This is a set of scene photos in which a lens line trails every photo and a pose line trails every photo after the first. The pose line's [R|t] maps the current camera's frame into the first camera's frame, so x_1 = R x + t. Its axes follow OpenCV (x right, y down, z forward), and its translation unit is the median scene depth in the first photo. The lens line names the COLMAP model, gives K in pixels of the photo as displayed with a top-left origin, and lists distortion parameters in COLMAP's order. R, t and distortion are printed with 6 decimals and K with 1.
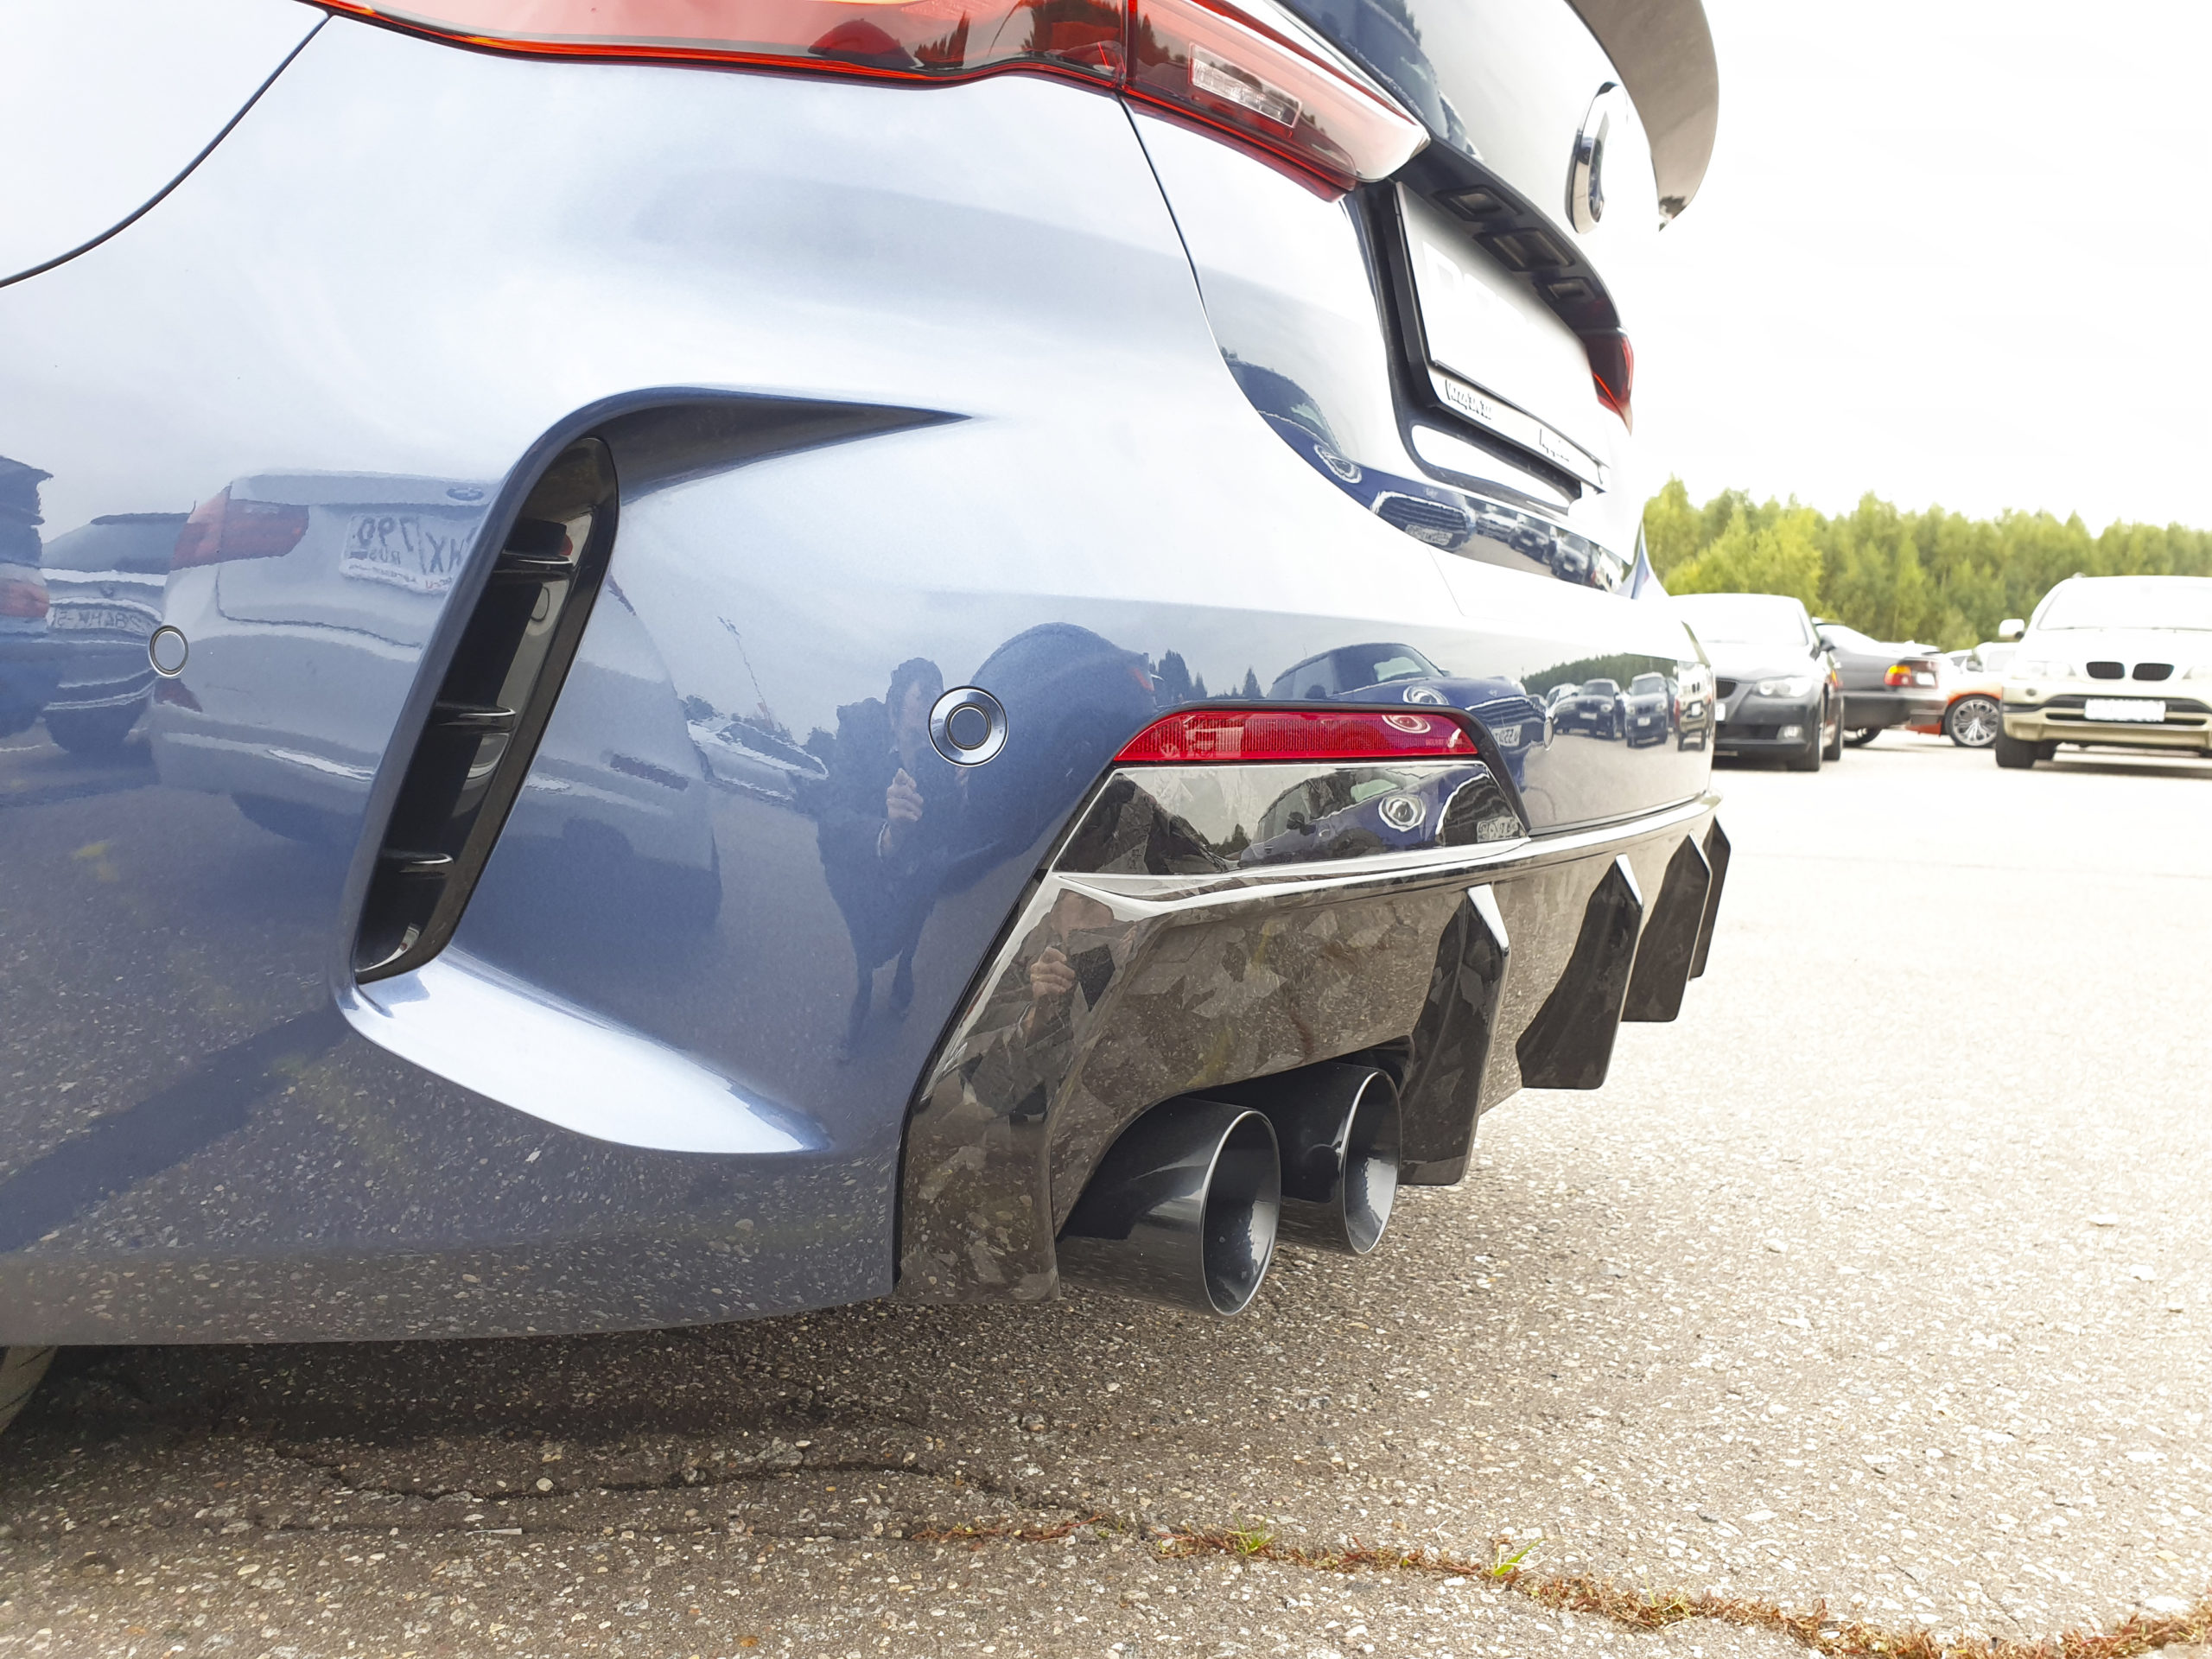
lens RADIAL K [[1717.0, 0, 1121.6], [0, 1717.0, 832.3], [0, 0, 1]] dist [0.029093, 0.000846]
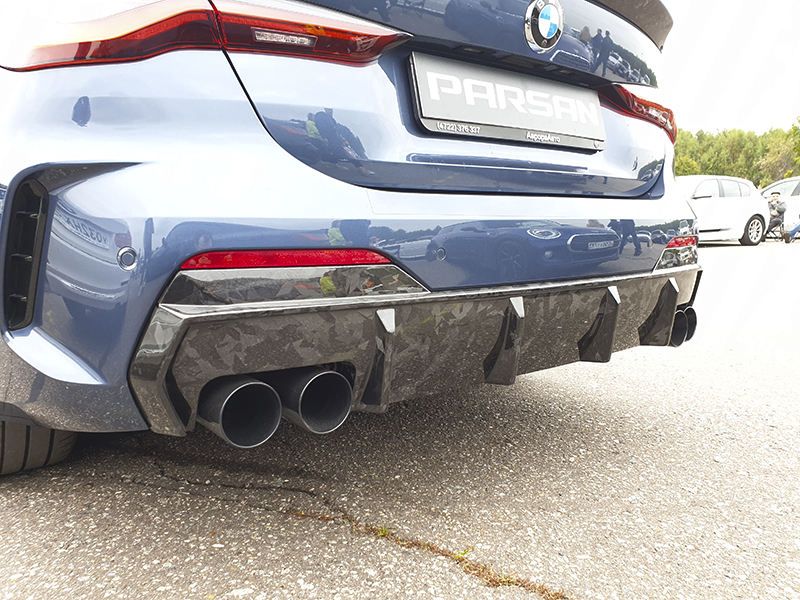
lens RADIAL K [[621.0, 0, 405.6], [0, 621.0, 302.3], [0, 0, 1]] dist [0.029093, 0.000846]
pose [[0.916322, 0.017068, -0.400079, 0.526163], [-0.001677, 0.999246, 0.038789, -0.015753], [0.400440, -0.034872, 0.915659, 0.069945]]
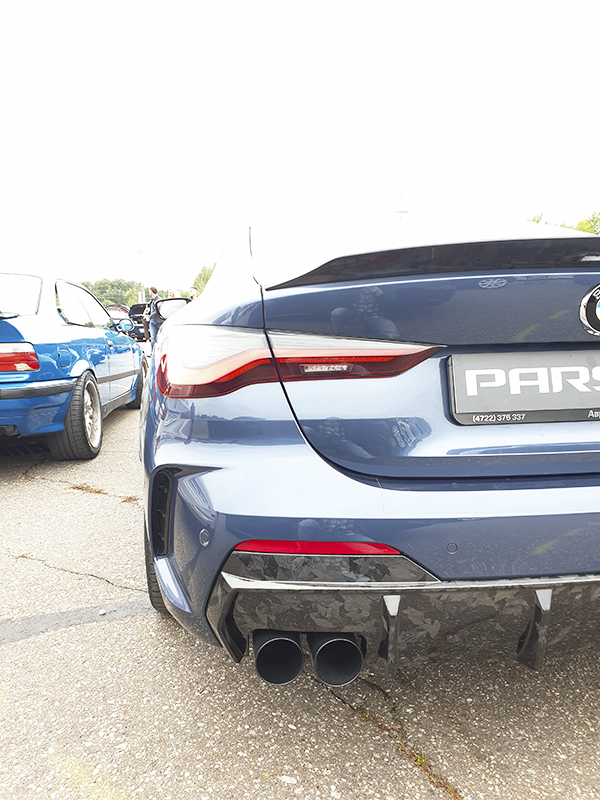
lens RADIAL K [[621.0, 0, 300.0], [0, 621.0, 405.8], [0, 0, 1]] dist [0.029093, 0.000846]
pose [[0.578065, 0.073422, -0.812681, 0.862139], [-0.035895, 0.997268, 0.064565, -0.329200], [0.815201, -0.008151, 0.579121, 0.133933]]
